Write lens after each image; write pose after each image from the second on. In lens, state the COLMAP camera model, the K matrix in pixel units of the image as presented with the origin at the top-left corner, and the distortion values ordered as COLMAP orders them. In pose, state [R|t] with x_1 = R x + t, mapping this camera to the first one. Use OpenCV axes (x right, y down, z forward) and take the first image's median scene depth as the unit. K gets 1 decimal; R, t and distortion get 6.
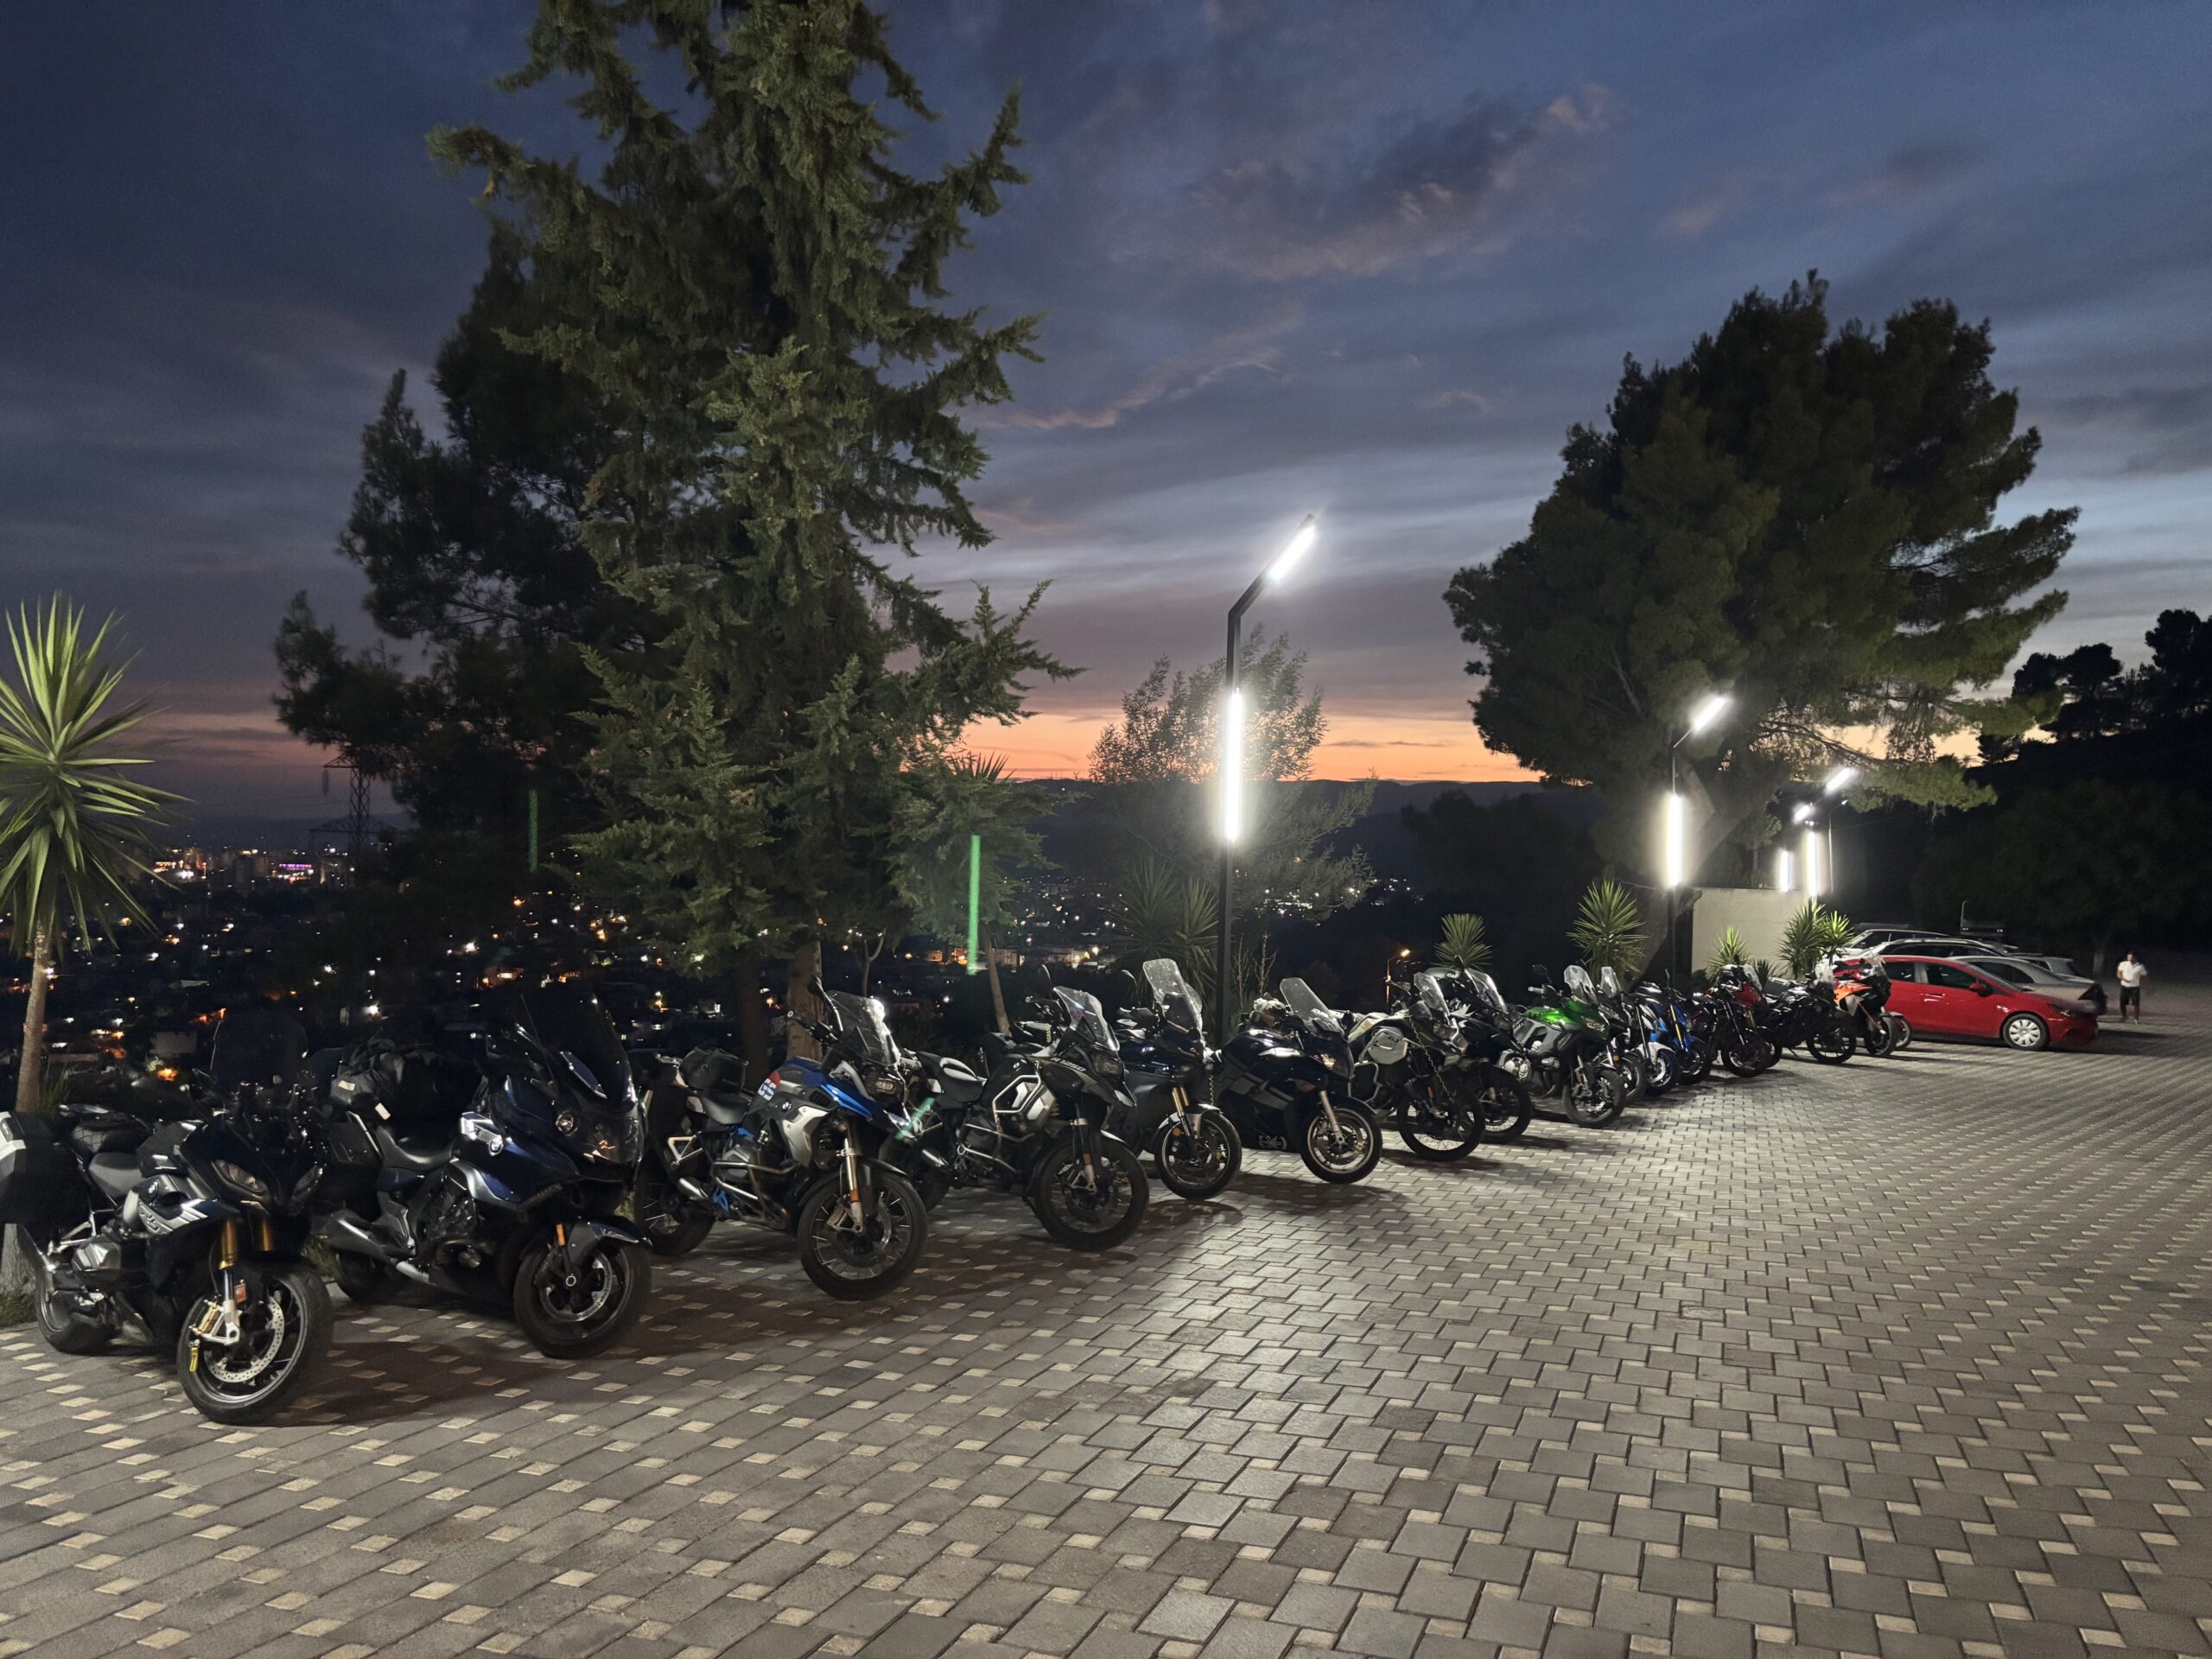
lens RADIAL K [[1678.9, 0, 1140.3], [0, 1678.9, 832.1], [0, 0, 1]] dist [-0.001336, 0.058727]
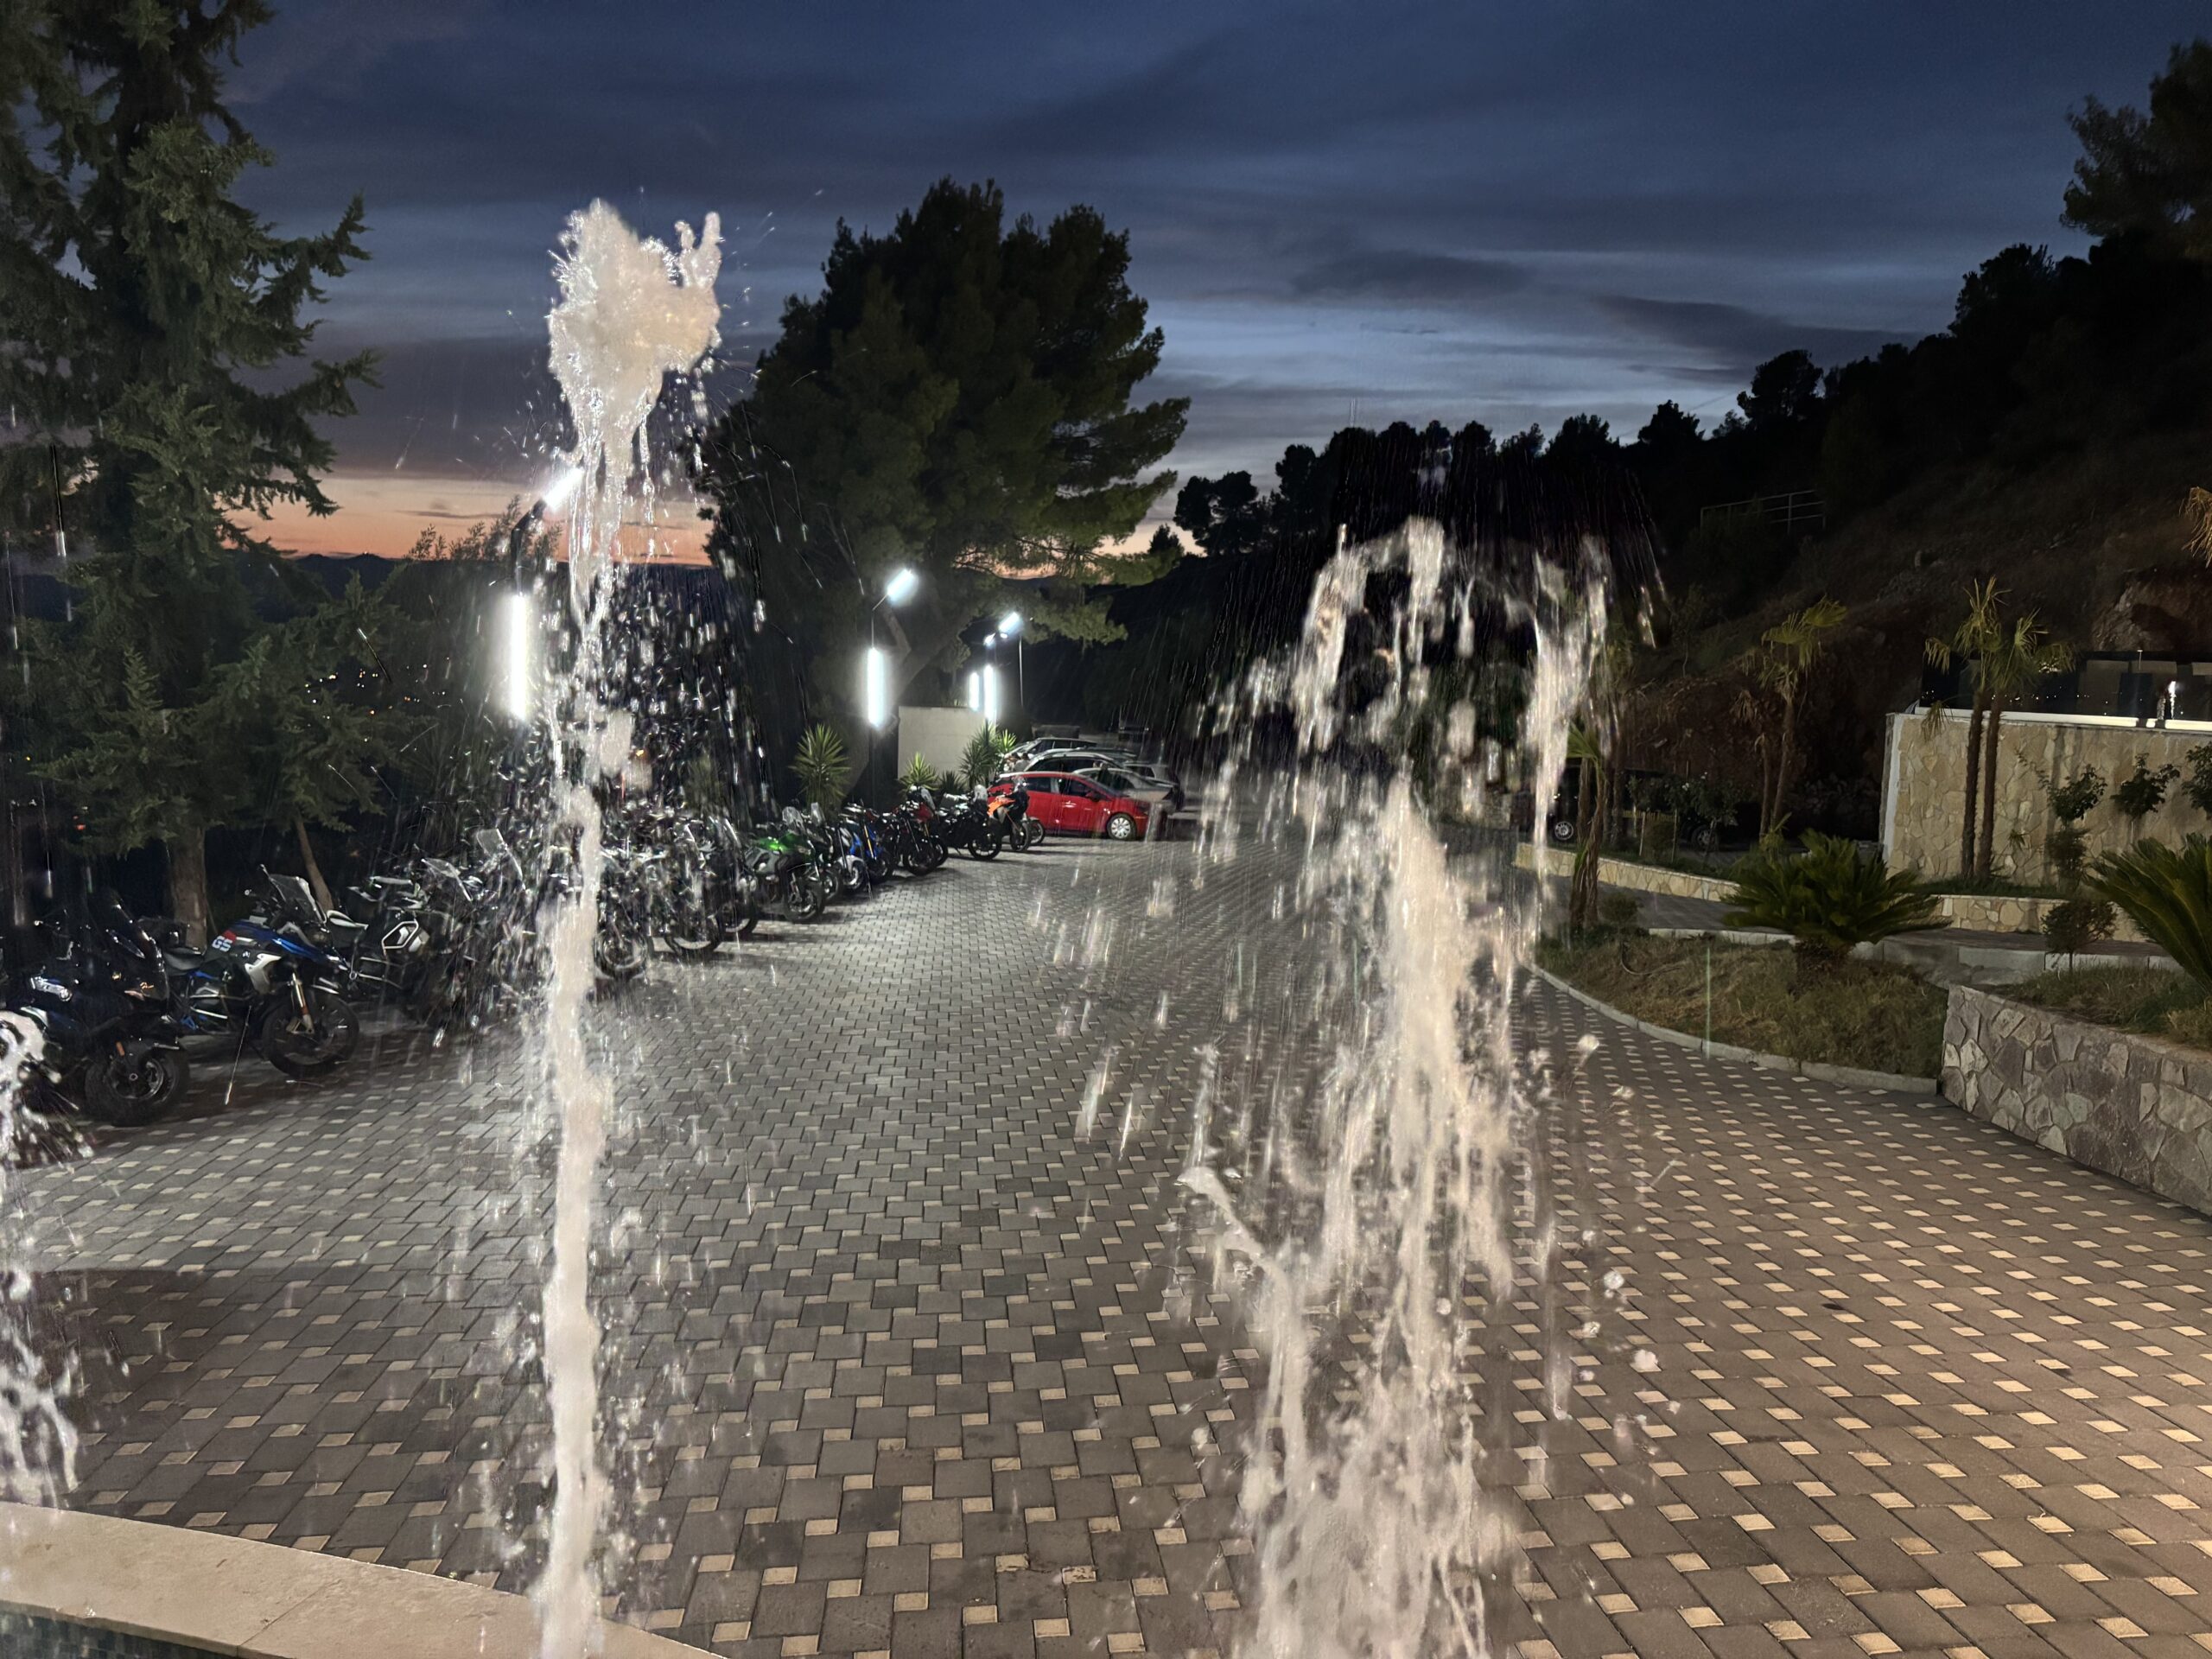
lens RADIAL K [[1666.5, 0, 1106.0], [0, 1666.5, 829.5], [0, 0, 1]] dist [0.011101, -0.112293]
pose [[0.909019, -0.044819, 0.414338, -0.062806], [-0.006648, 0.992515, 0.121944, -0.063067], [-0.416702, -0.113604, 0.901916, -0.301151]]
